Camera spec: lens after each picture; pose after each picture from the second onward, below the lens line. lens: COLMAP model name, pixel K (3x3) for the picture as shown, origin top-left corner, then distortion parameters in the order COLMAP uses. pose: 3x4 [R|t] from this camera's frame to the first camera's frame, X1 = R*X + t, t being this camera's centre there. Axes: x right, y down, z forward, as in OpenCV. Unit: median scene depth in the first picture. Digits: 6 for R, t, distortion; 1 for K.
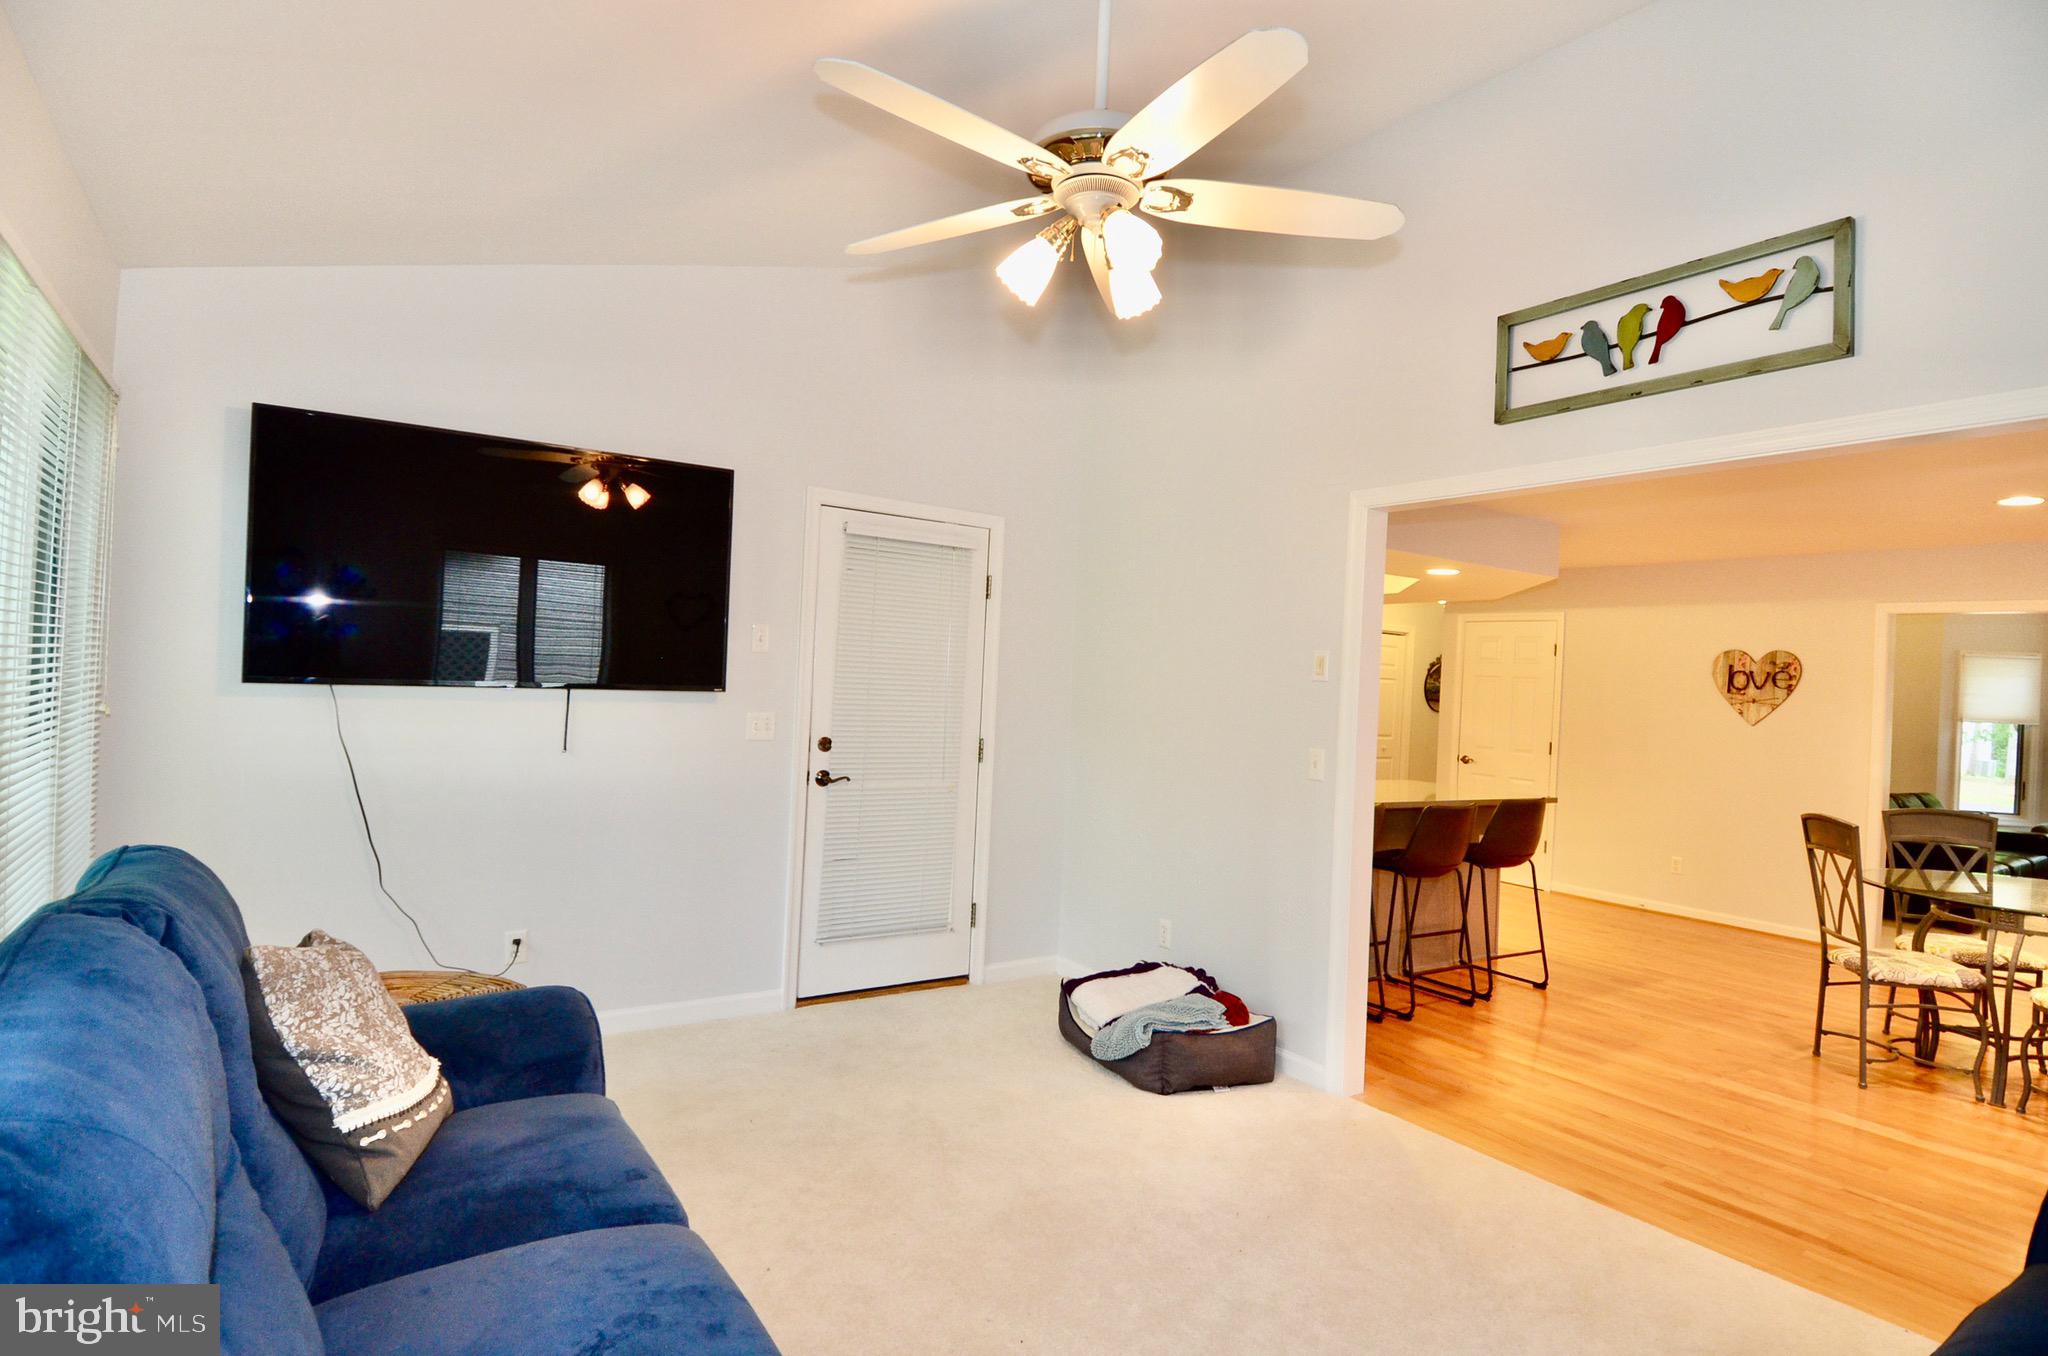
lens RADIAL K [[1038.5, 0, 1024.0], [0, 1038.5, 678.0], [0, 0, 1]] dist [-0.000373, -0.000294]
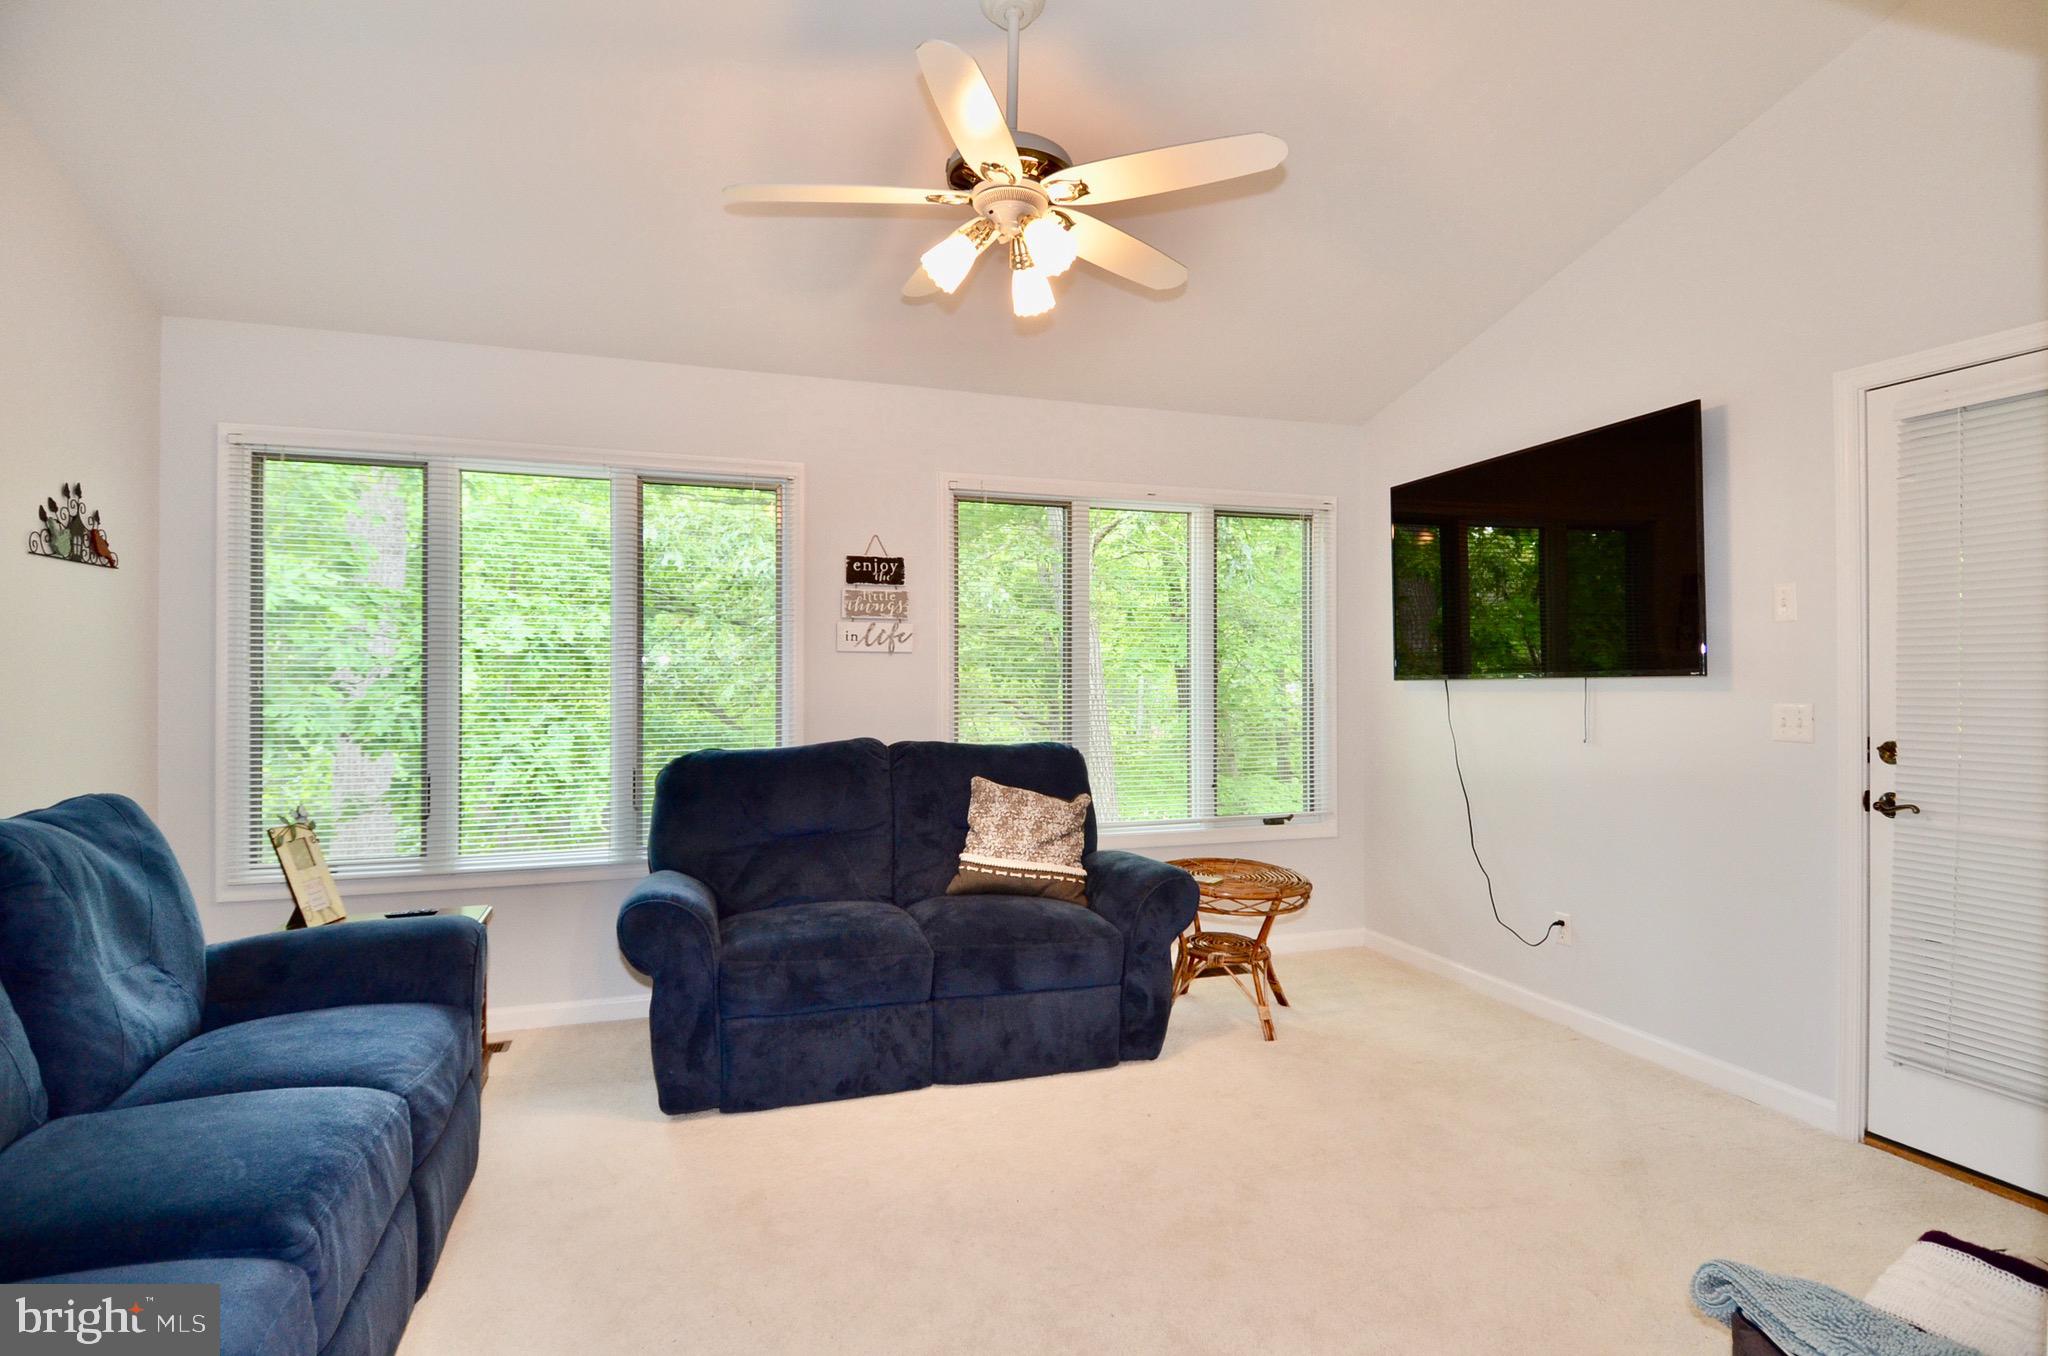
lens RADIAL K [[1038.5, 0, 1024.0], [0, 1038.5, 678.0], [0, 0, 1]] dist [-0.000373, -0.000294]
pose [[-0.260077, -0.039204, -0.964792, 0.586948], [0.003619, 0.999129, -0.041575, 0.043652], [0.965581, -0.014305, -0.259709, 0.662170]]
